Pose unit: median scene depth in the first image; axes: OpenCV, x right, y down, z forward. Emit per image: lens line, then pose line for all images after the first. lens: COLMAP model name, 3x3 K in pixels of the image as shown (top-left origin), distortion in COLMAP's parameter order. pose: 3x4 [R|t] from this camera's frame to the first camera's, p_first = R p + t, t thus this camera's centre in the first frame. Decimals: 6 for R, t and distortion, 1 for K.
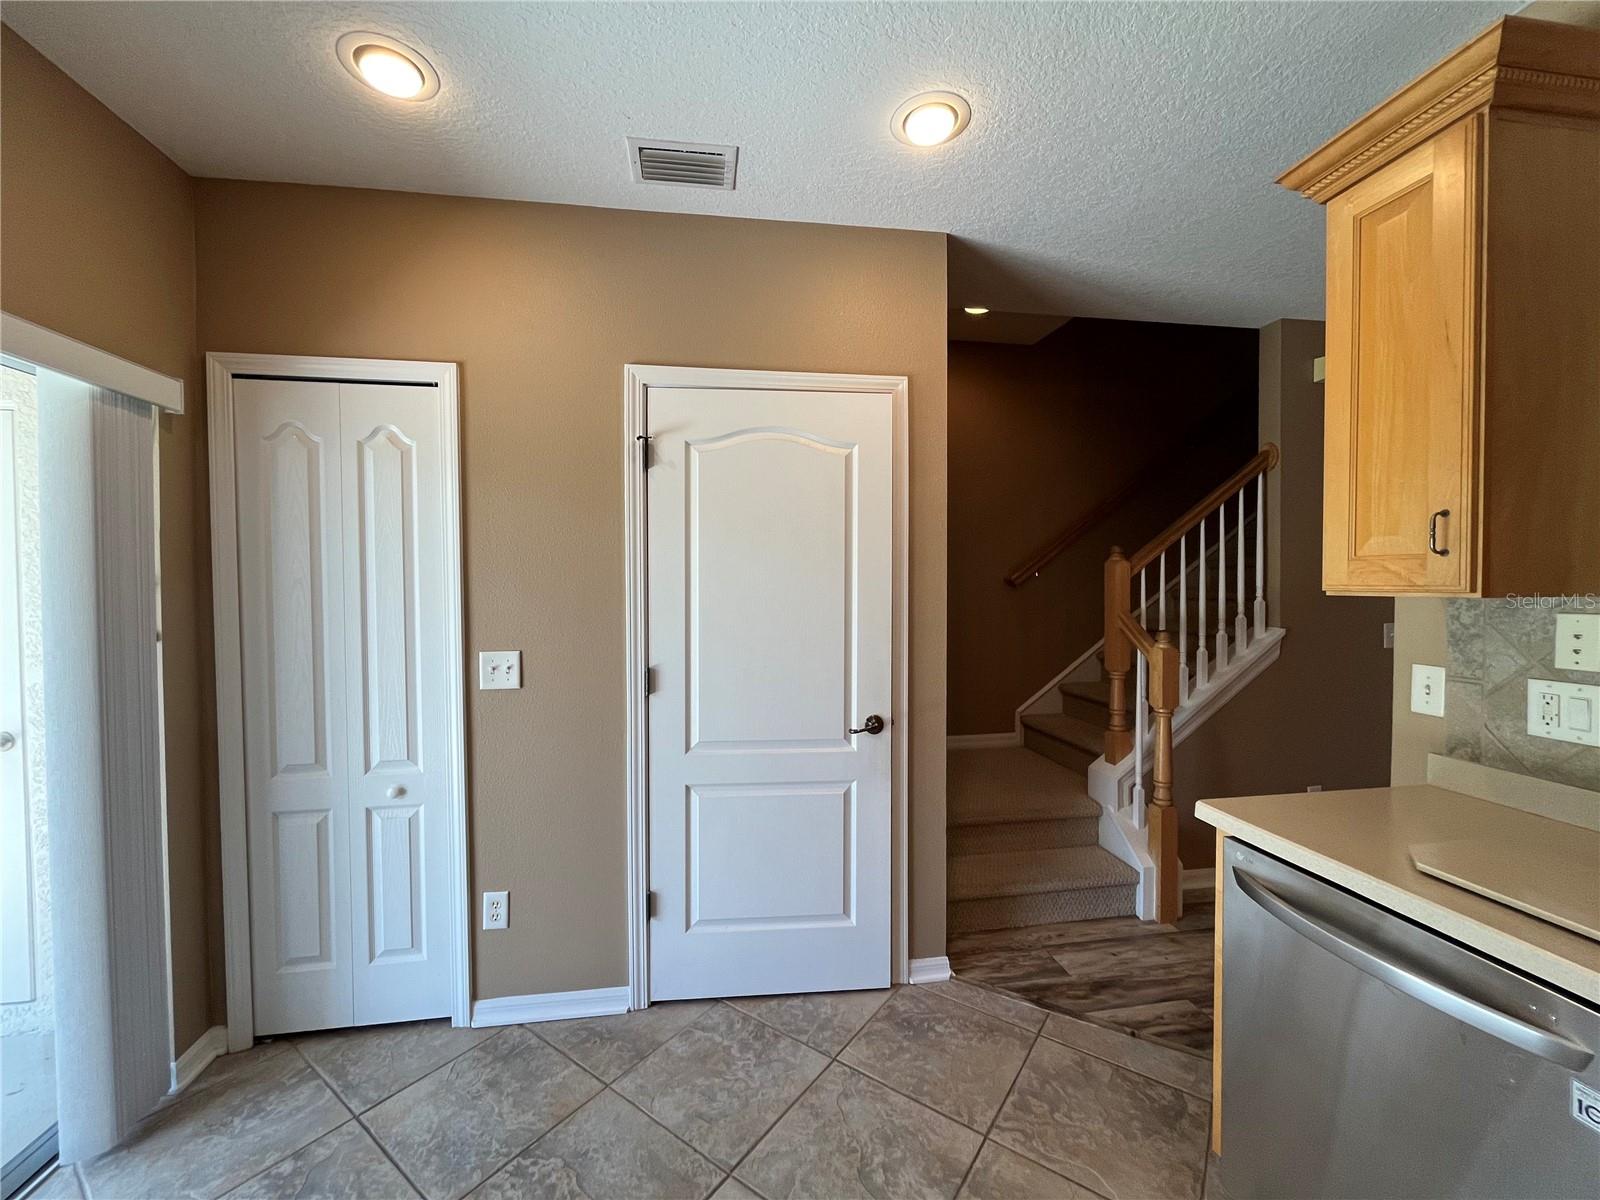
lens RADIAL K [[647.1, 0, 799.9], [0, 647.1, 598.8], [0, 0, 1]] dist [-0.005352, 0.001536]
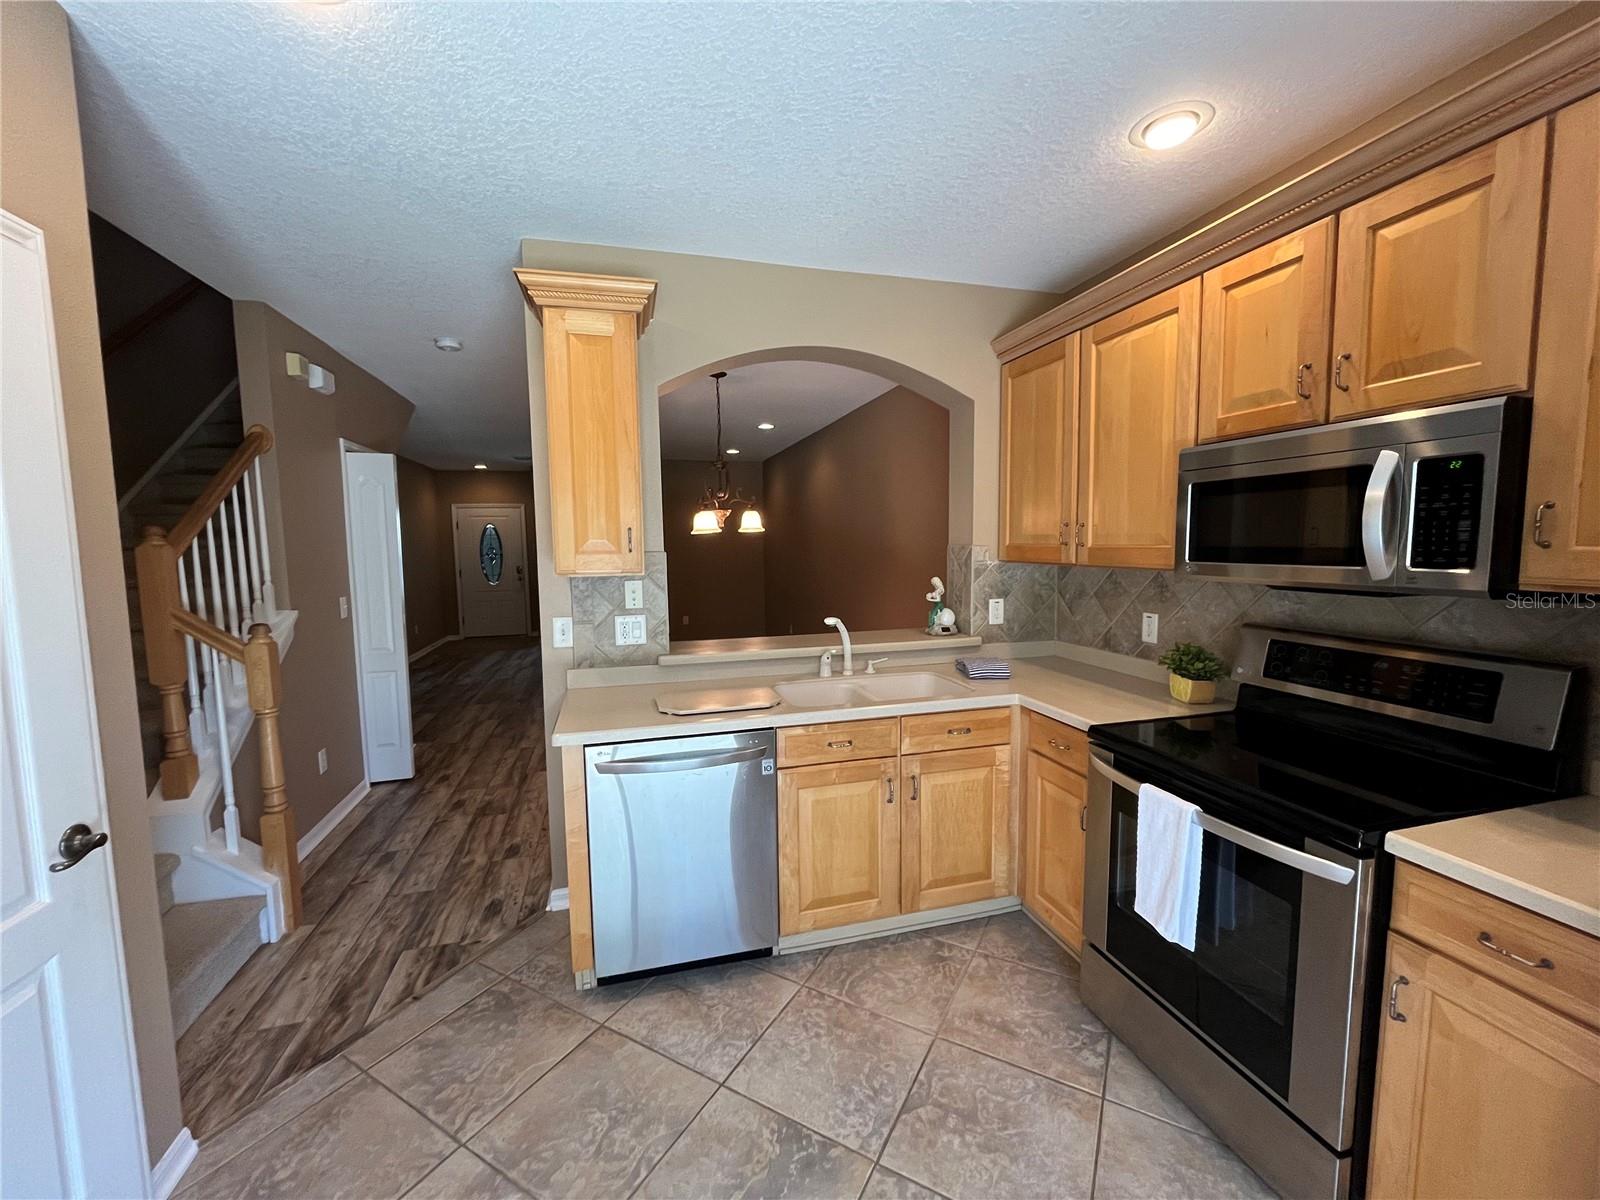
lens RADIAL K [[647.1, 0, 795.1], [0, 647.1, 598.5], [0, 0, 1]] dist [-0.005352, 0.001536]
pose [[-0.106507, -0.082570, 0.990878, -0.487765], [0.036206, 0.995563, 0.086852, -0.044713], [-0.993653, 0.045126, -0.103045, 0.408101]]
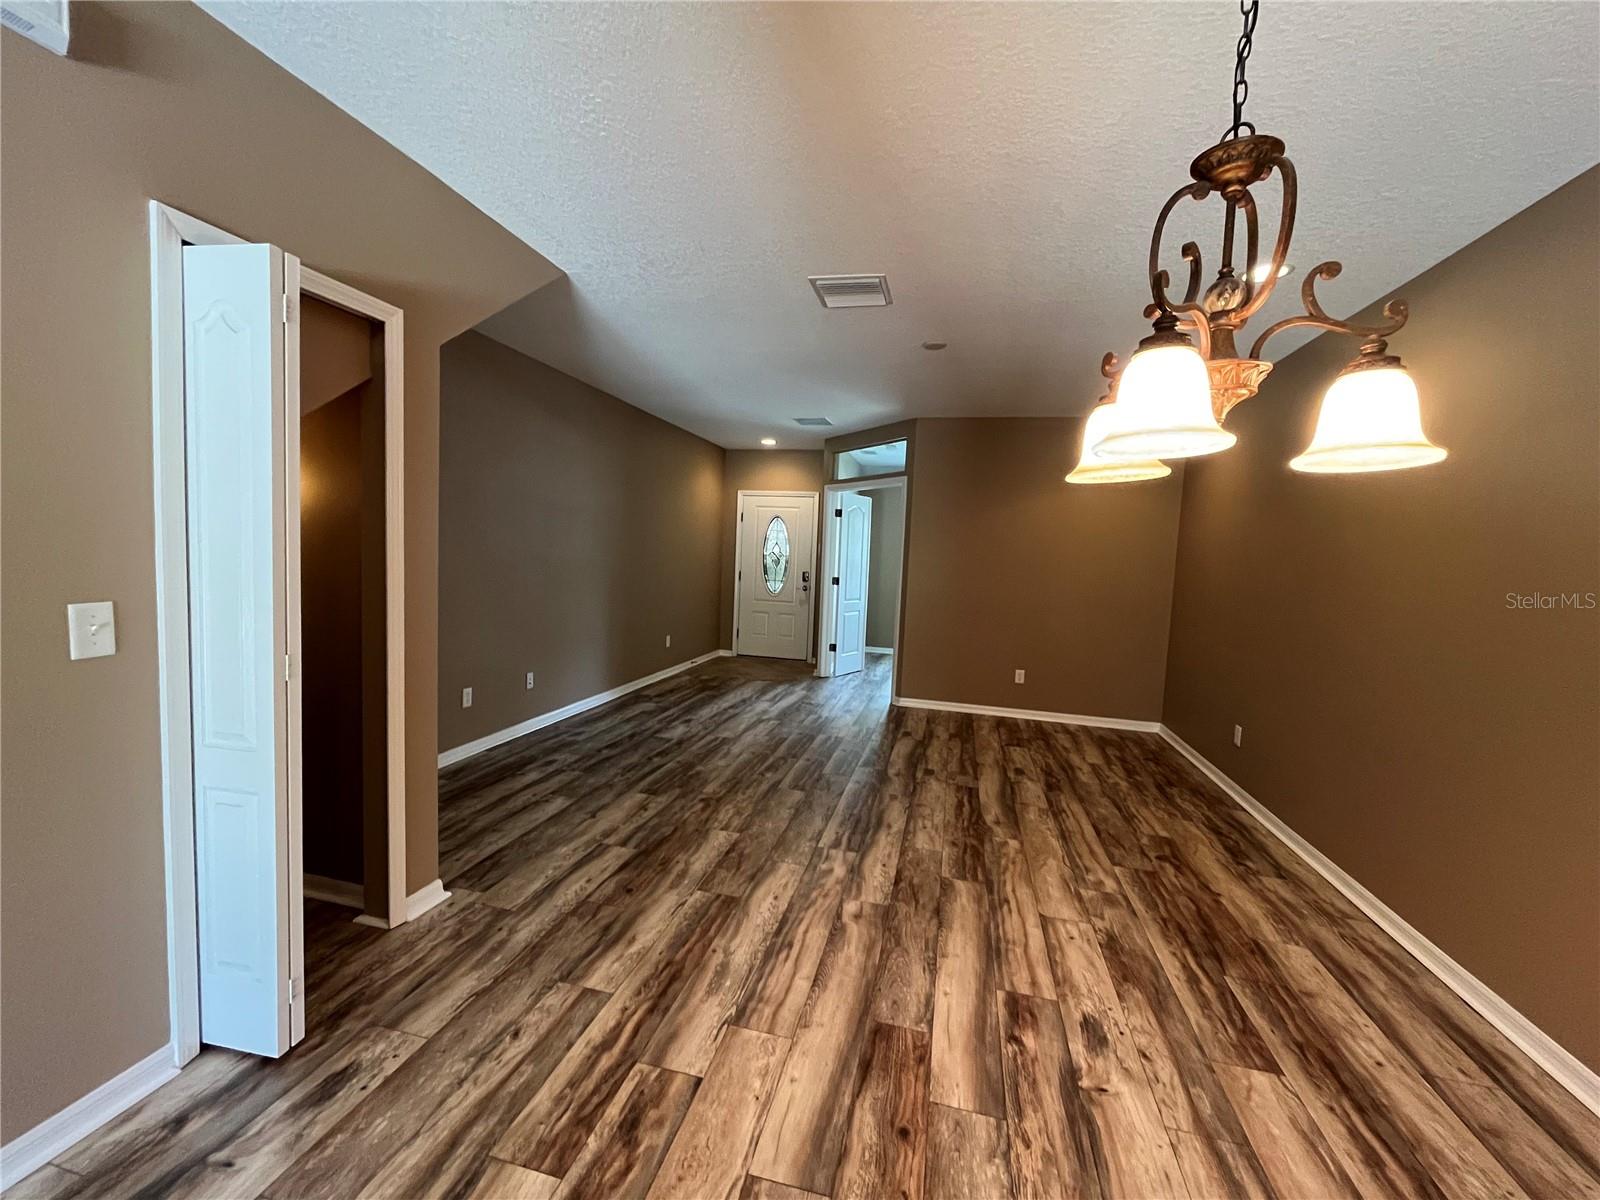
lens RADIAL K [[652.1, 0, 798.9], [0, 652.1, 601.1], [0, 0, 1]] dist [-0.006046, -0.000546]
pose [[0.388715, -0.046210, 0.920199, 0.957985], [-0.028499, 0.997661, 0.062139, -0.008285], [-0.920917, -0.050379, 0.386488, 0.504865]]
